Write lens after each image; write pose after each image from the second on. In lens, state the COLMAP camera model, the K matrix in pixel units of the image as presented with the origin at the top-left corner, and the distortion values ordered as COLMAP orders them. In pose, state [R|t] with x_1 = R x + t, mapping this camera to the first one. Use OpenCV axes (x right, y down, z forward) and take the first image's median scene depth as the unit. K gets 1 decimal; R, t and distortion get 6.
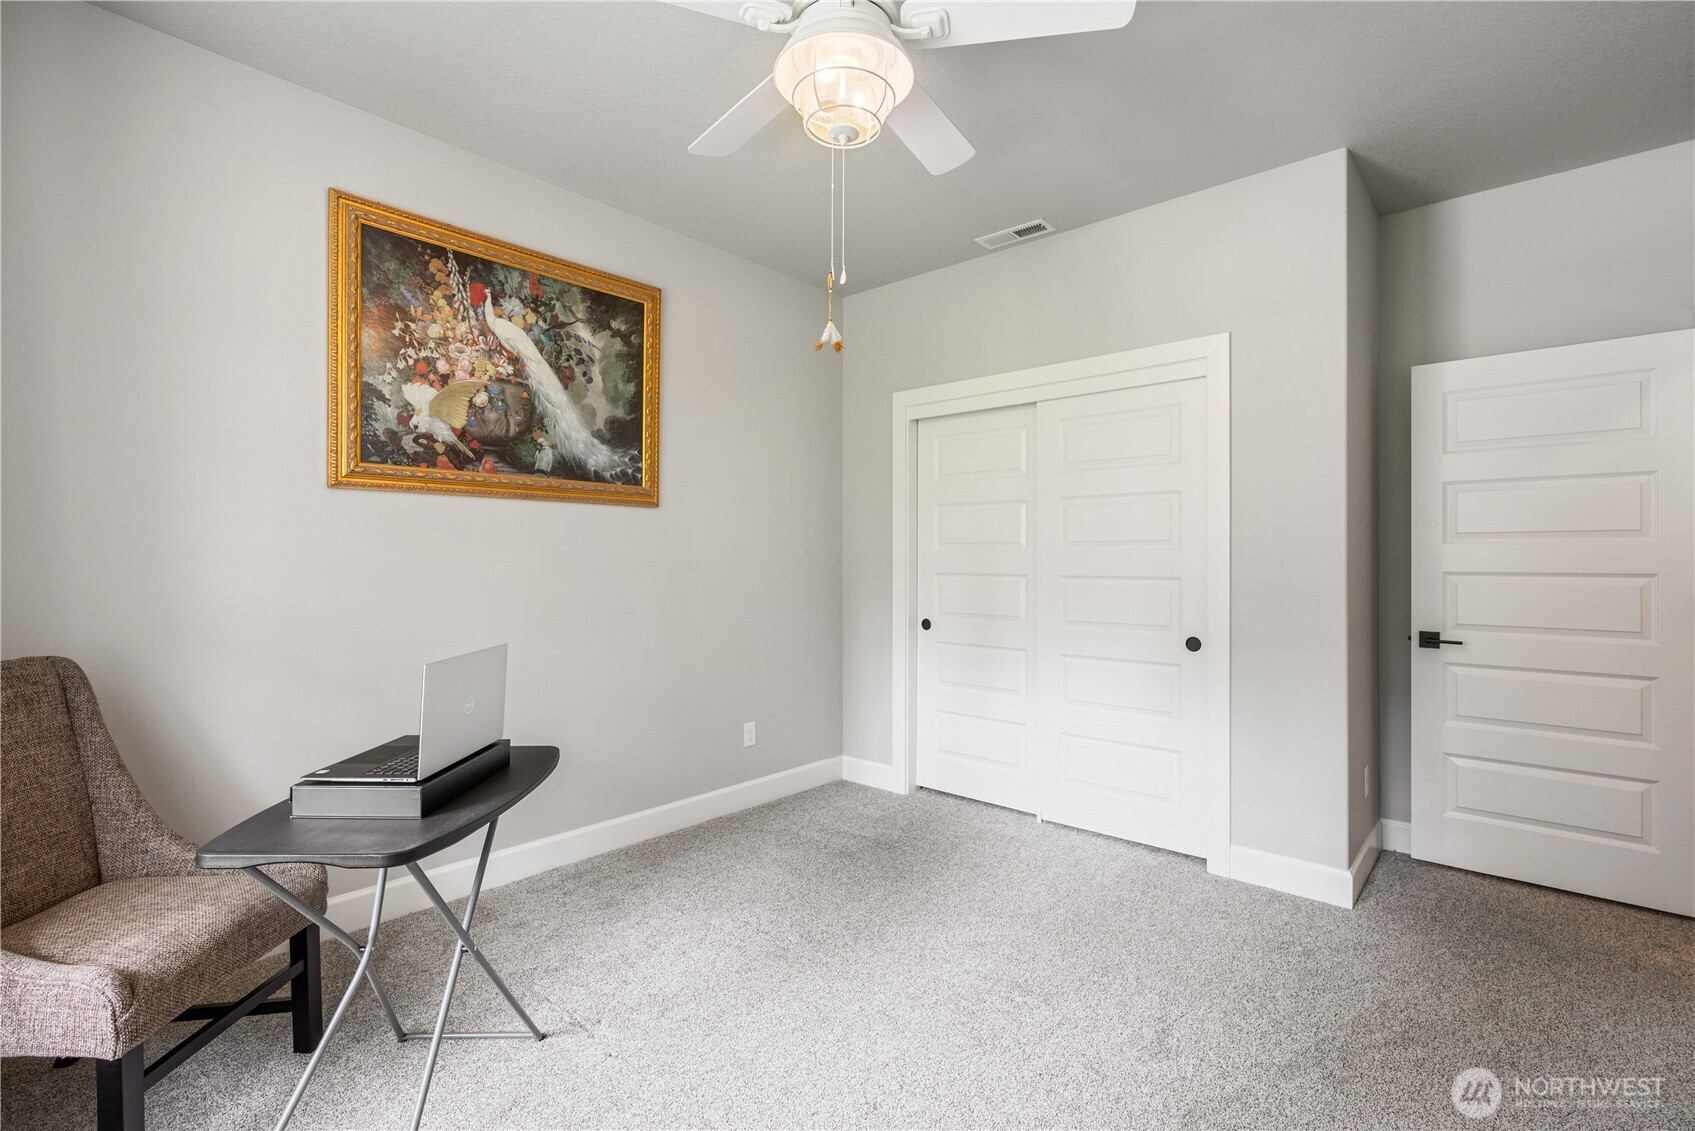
lens RADIAL K [[757.0, 0, 853.7], [0, 757.0, 557.5], [0, 0, 1]] dist [-0.003411, 0.000084]
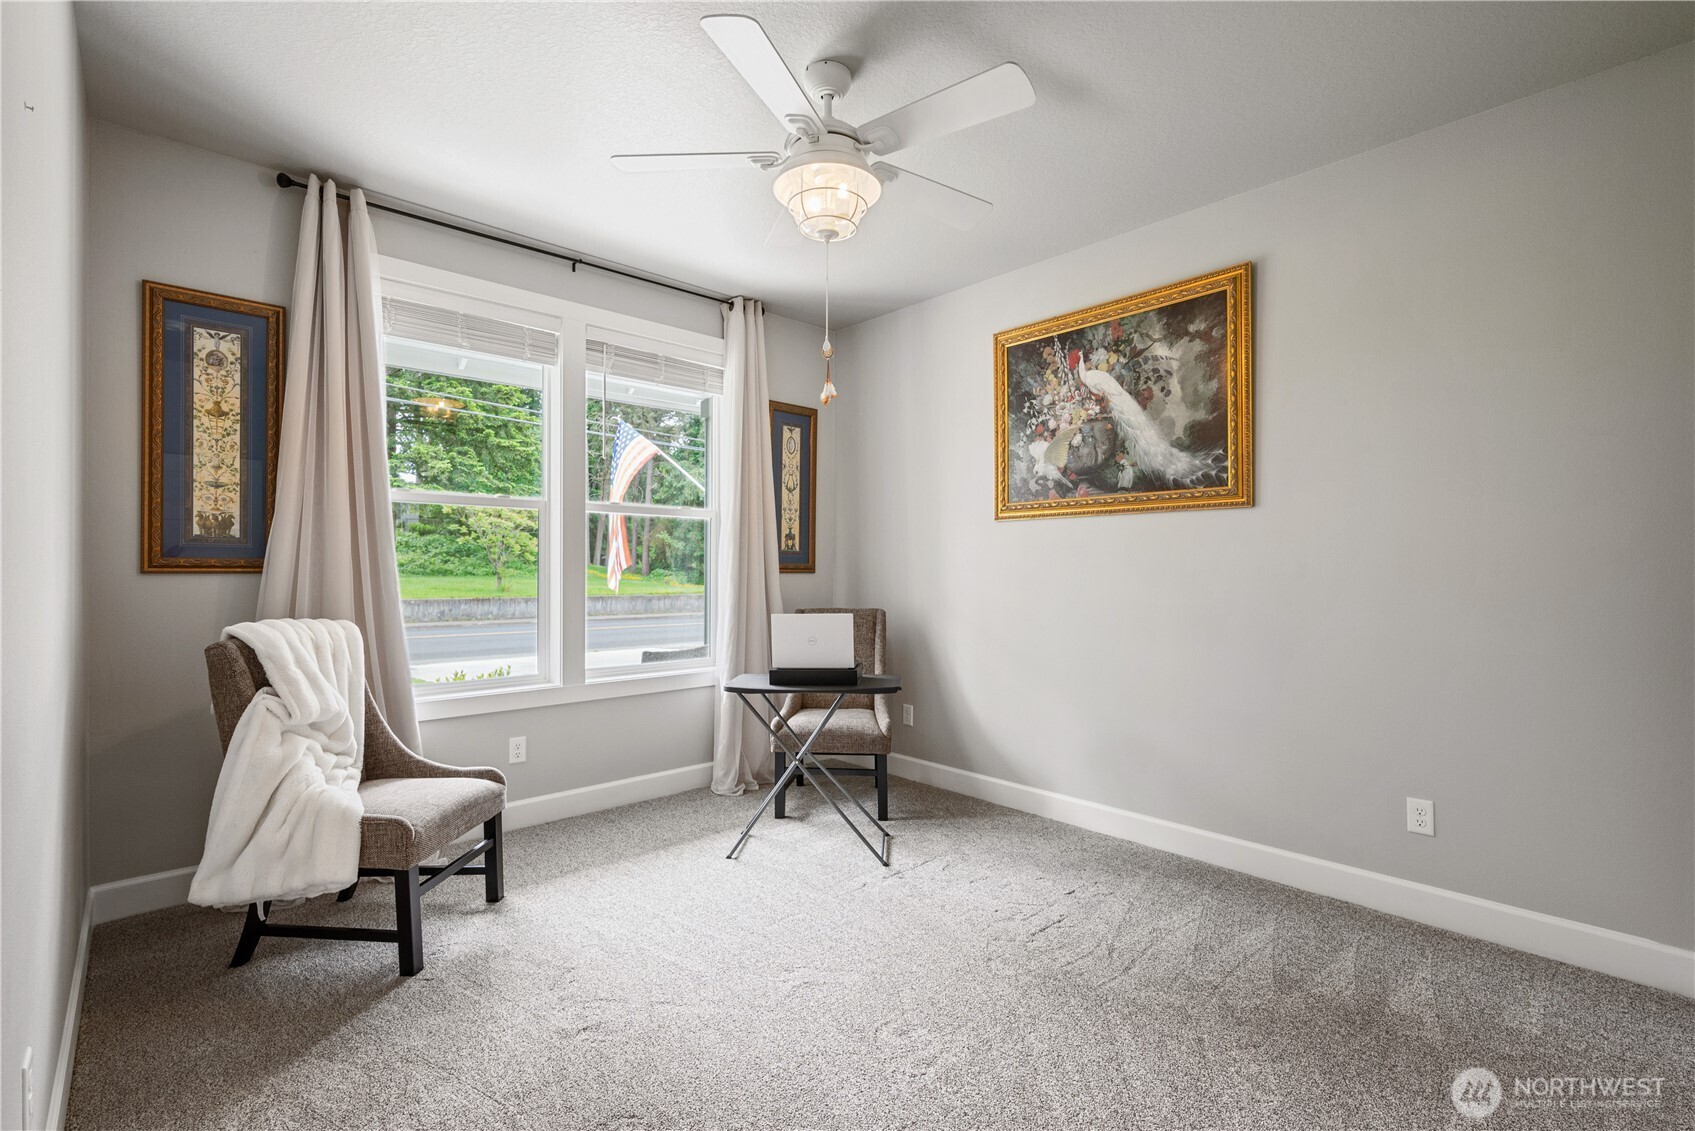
lens RADIAL K [[757.0, 0, 851.2], [0, 757.0, 569.3], [0, 0, 1]] dist [-0.003411, 0.000084]
pose [[-0.093052, -0.004175, -0.995652, 0.783411], [0.001598, 0.999989, -0.004342, 0.012665], [0.995660, -0.001995, -0.093044, 0.713720]]
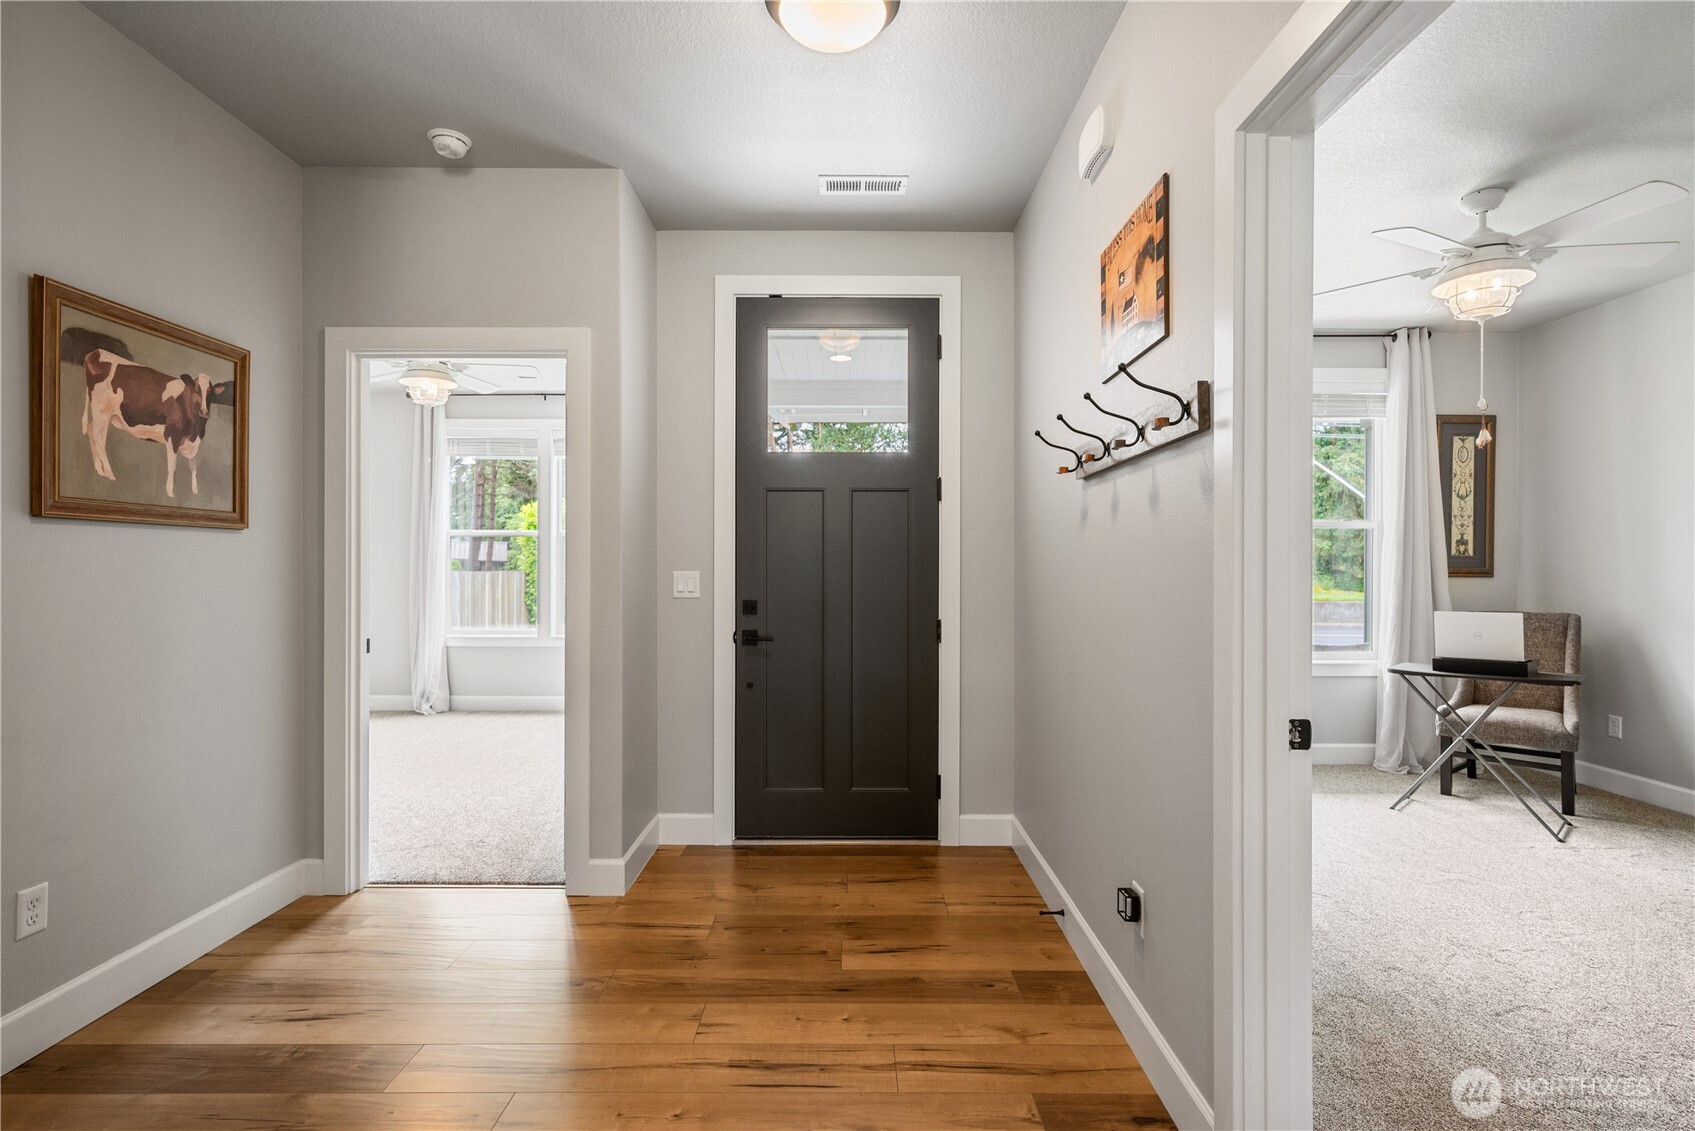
lens RADIAL K [[841.9, 0, 832.6], [0, 841.9, 569.1], [0, 0, 1]] dist [0.001637, 0.000313]
pose [[-0.743991, -0.007406, -0.668149, 1.434245], [-0.003457, 0.999968, -0.007235, 0.013819], [0.668181, -0.003073, -0.743993, 0.881027]]
